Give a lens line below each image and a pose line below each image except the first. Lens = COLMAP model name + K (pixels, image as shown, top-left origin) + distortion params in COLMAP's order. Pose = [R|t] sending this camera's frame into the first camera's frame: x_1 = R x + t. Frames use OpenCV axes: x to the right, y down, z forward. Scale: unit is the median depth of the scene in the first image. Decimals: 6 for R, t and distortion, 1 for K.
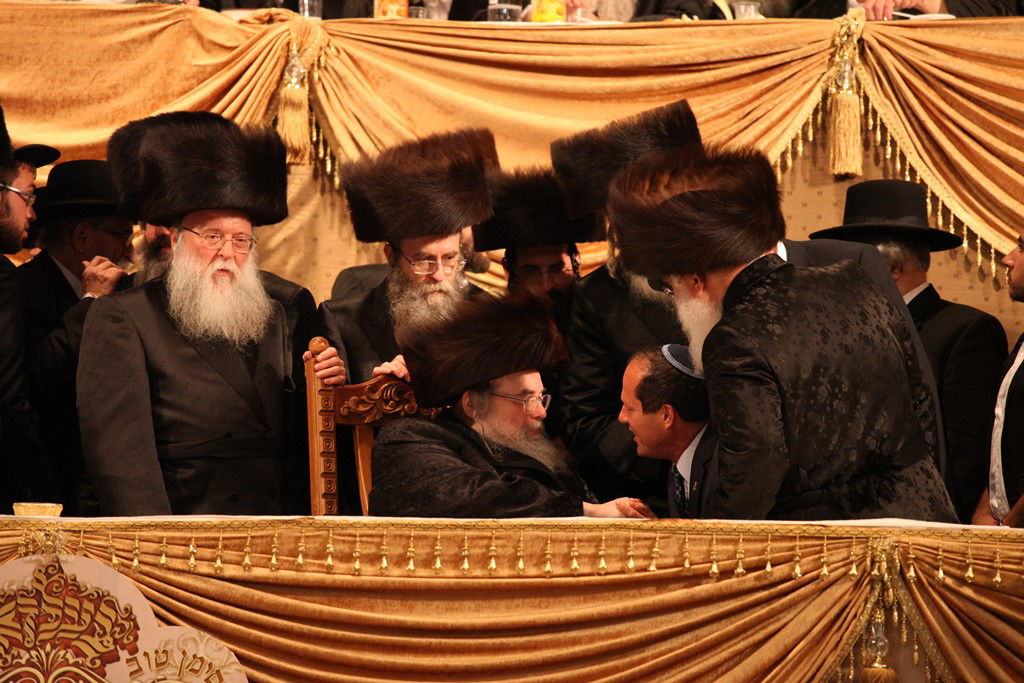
lens RADIAL K [[5746.6, 0, 513.7], [0, 5746.6, 340.7], [0, 0, 1]] dist [2.508986, 9.227559]
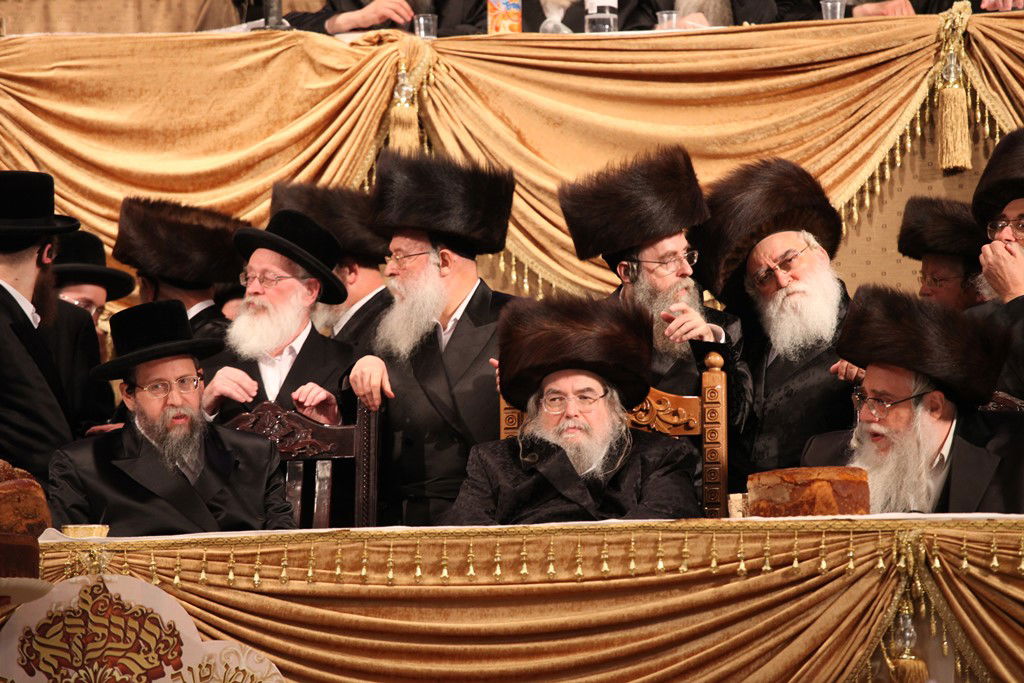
lens RADIAL K [[5755.0, 0, 515.3], [0, 5755.0, 337.2], [0, 0, 1]] dist [2.530847, 2.006782]
pose [[0.995851, -0.037860, -0.082747, 0.063965], [0.037614, 0.999282, -0.004526, 0.002031], [0.082859, 0.001395, 0.996560, -0.007852]]
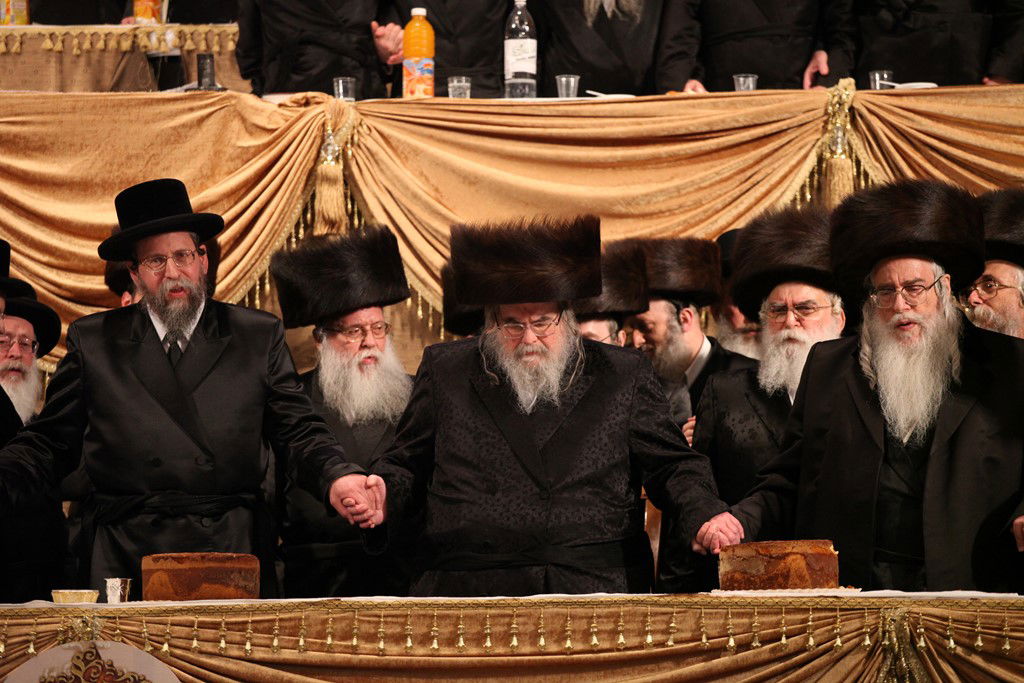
lens RADIAL K [[4477.7, 0, 506.7], [0, 4477.7, 337.5], [0, 0, 1]] dist [1.080954, 6.868056]
pose [[0.999629, -0.023953, -0.012968, 0.005338], [0.024070, 0.999670, 0.008963, -0.018016], [0.012749, -0.009271, 0.999876, 0.159494]]
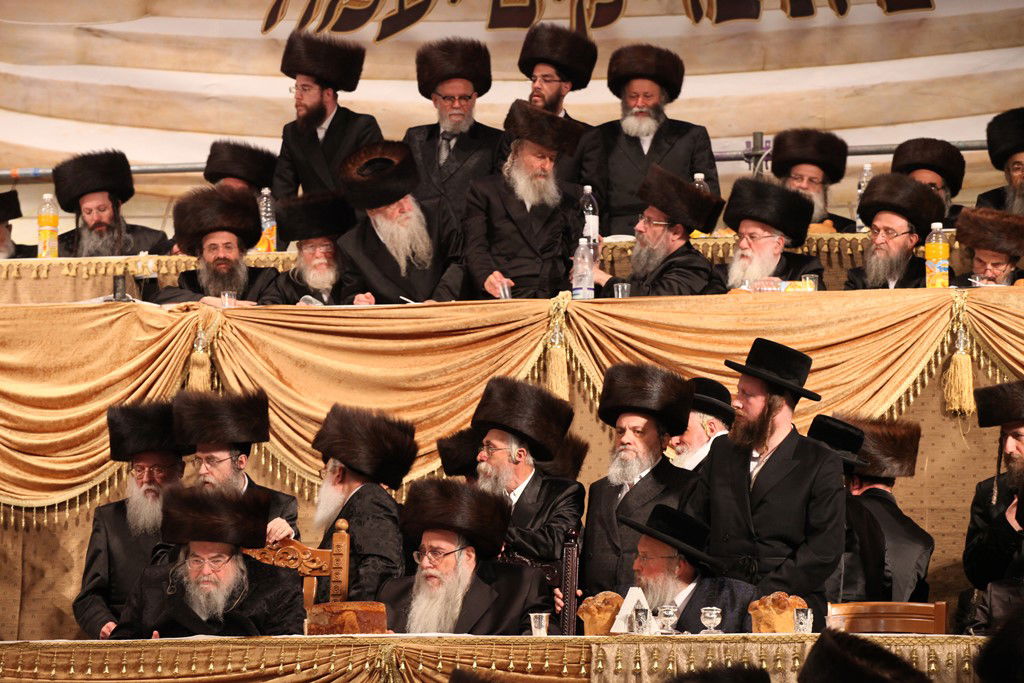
lens RADIAL K [[4108.9, 0, 513.1], [0, 4108.9, 339.8], [0, 0, 1]] dist [0.829069, 4.072793]
pose [[0.987172, -0.028314, -0.157128, 0.213254], [0.021878, 0.998855, -0.042537, 0.000663], [0.158152, 0.038553, 0.986662, -0.053678]]
